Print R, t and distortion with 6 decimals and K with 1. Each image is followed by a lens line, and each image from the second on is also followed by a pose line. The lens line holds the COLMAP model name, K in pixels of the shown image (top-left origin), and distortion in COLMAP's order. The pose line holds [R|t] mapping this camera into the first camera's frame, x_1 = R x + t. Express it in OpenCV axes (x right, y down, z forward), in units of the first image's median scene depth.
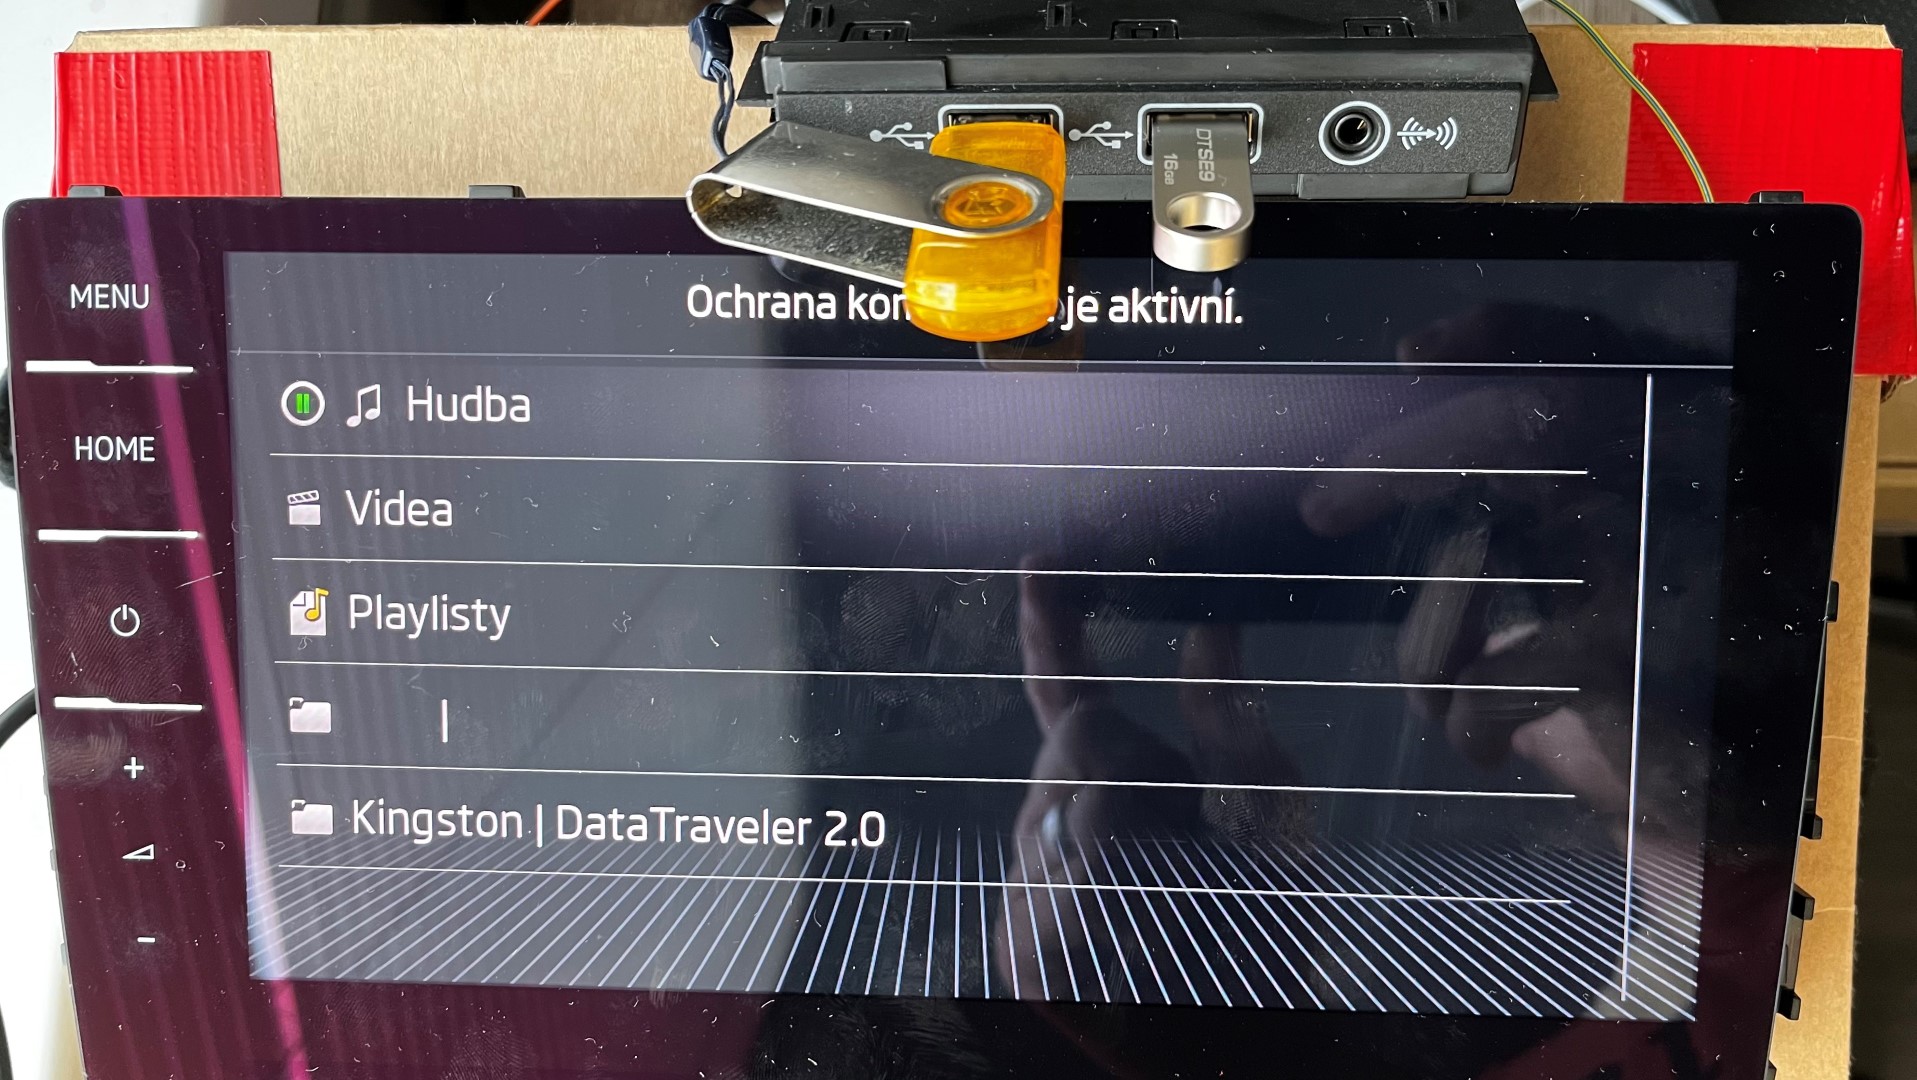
lens RADIAL K [[1523.7, 0, 974.2], [0, 1523.7, 538.6], [0, 0, 1]] dist [-0.028265, 0.017910]
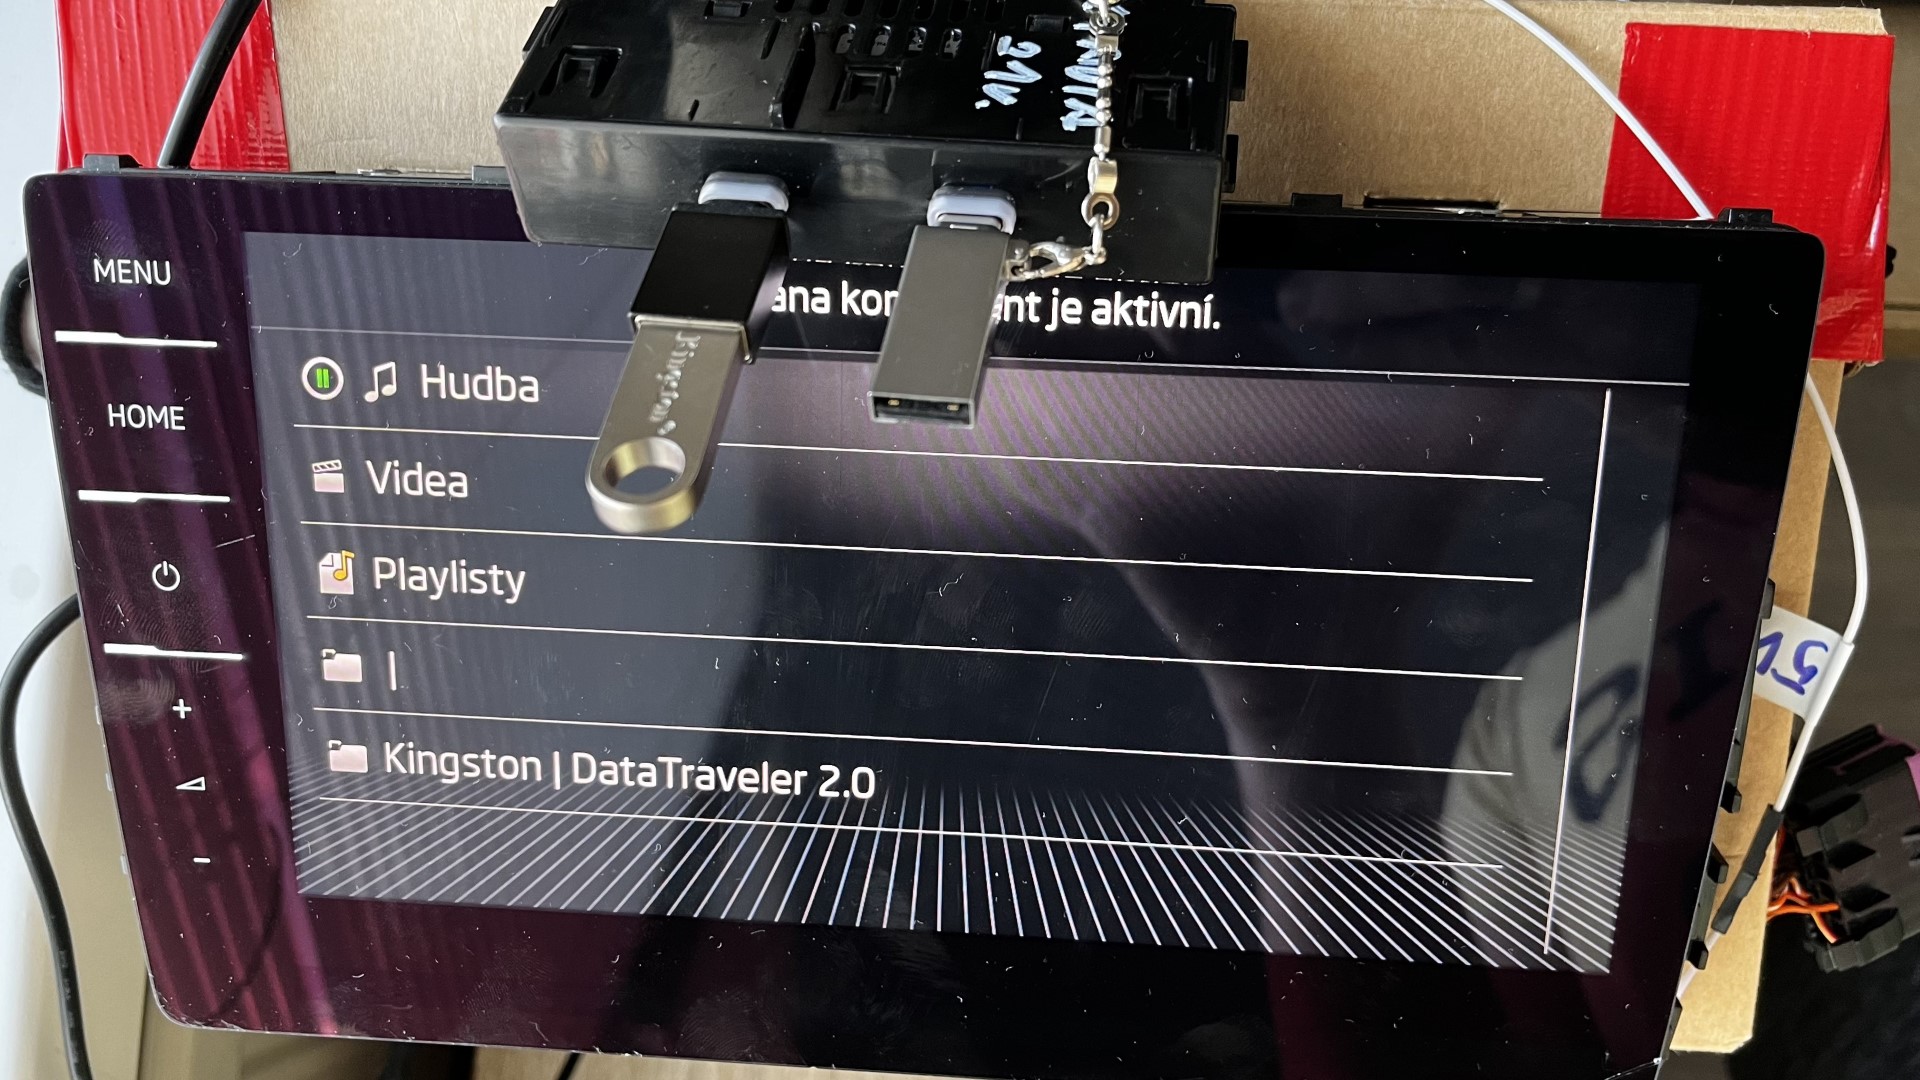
lens RADIAL K [[1526.1, 0, 946.5], [0, 1526.1, 542.5], [0, 0, 1]] dist [-0.028265, 0.017910]
pose [[0.999810, 0.013292, -0.014278, 0.005785], [-0.011090, 0.989430, 0.144583, -0.133301], [0.016049, -0.144398, 0.989390, -0.049675]]
